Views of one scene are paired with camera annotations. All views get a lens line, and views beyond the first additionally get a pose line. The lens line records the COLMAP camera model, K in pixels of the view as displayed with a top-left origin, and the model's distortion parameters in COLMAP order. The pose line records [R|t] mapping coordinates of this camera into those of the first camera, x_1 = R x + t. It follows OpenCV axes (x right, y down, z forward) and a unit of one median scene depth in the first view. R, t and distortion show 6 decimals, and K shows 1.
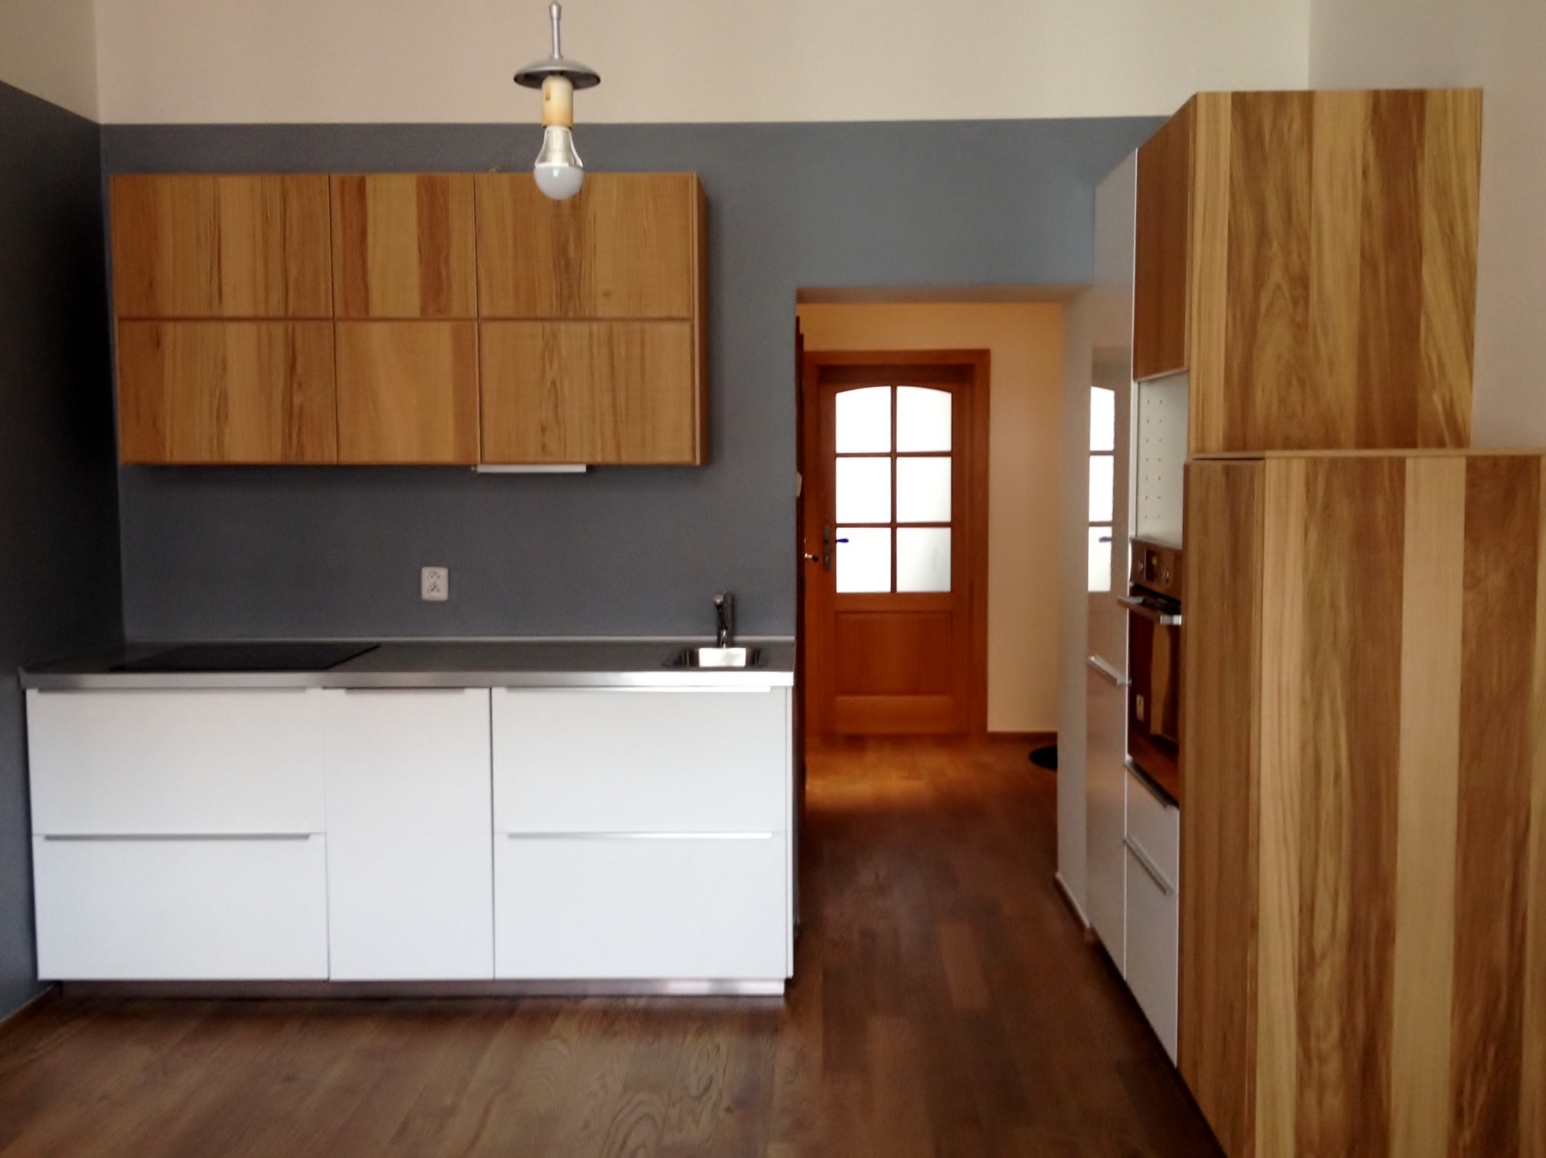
lens RADIAL K [[1573.0, 0, 773.0], [0, 1573.0, 579.0], [0, 0, 1]] dist [0.040124, -0.035774]
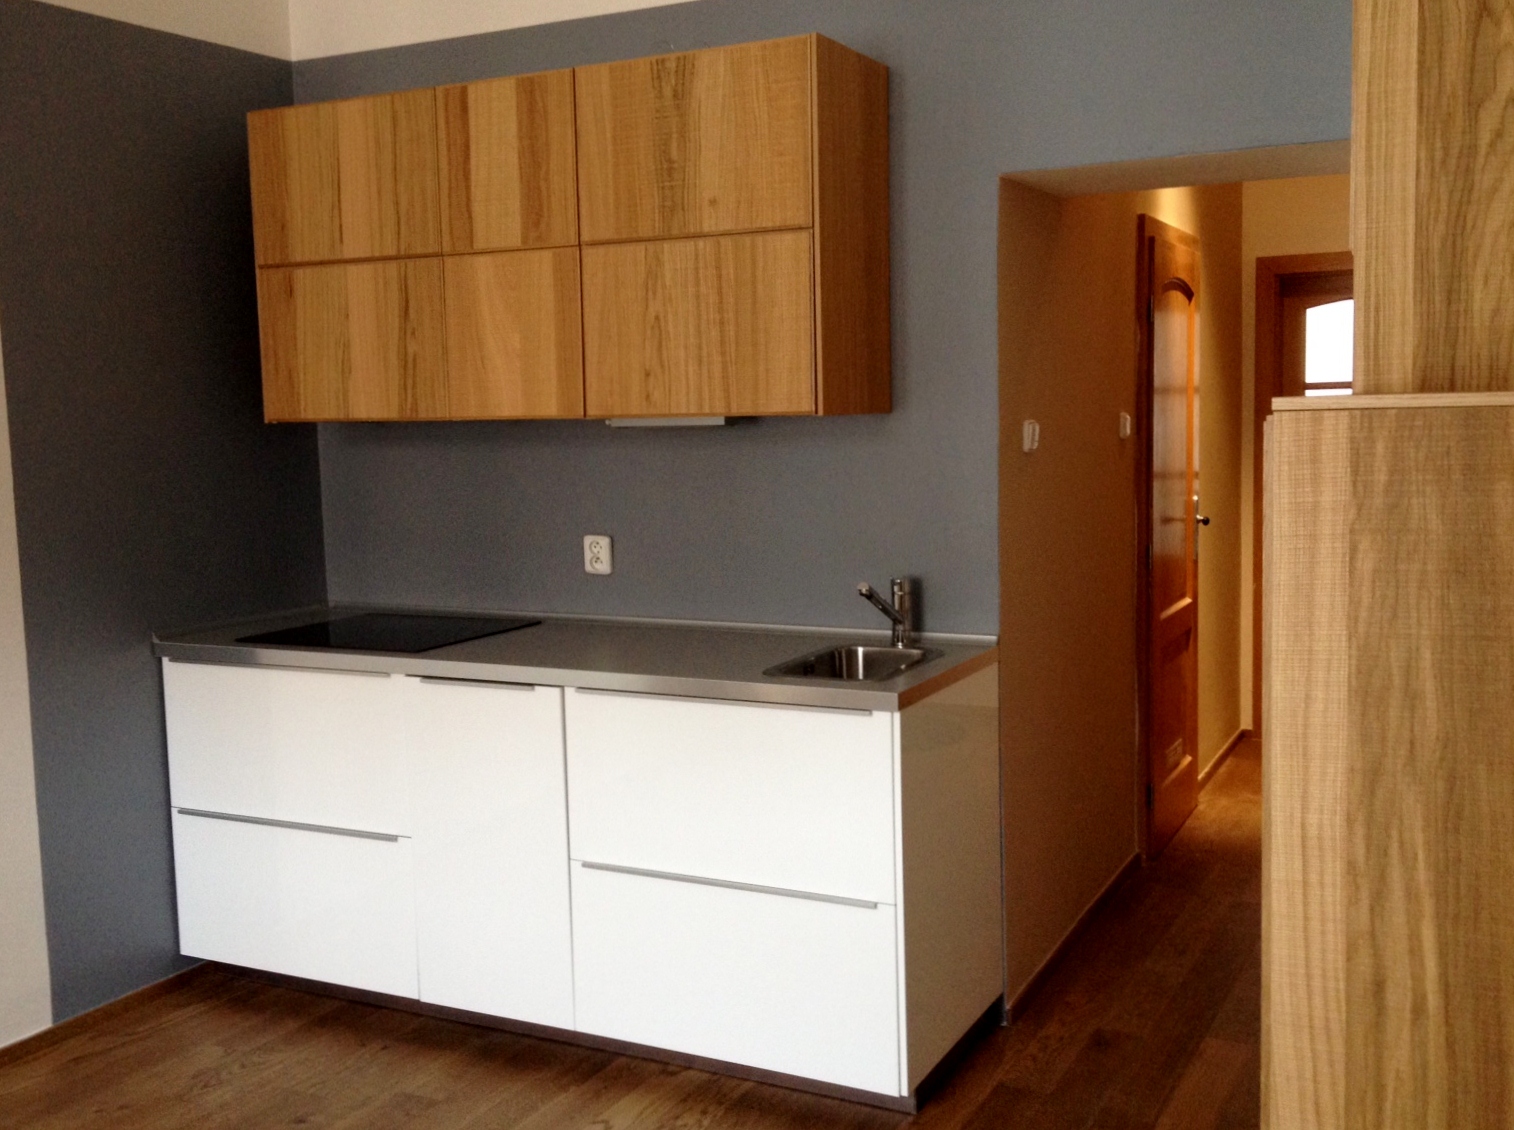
lens RADIAL K [[1540.5, 0, 757.0], [0, 1540.5, 565.0], [0, 0, 1]] dist [0.040124, -0.035774]
pose [[0.898682, 0.029017, -0.437640, 0.261131], [-0.012815, 0.999120, 0.039929, -0.028876], [0.438414, -0.030275, 0.898263, 0.301328]]
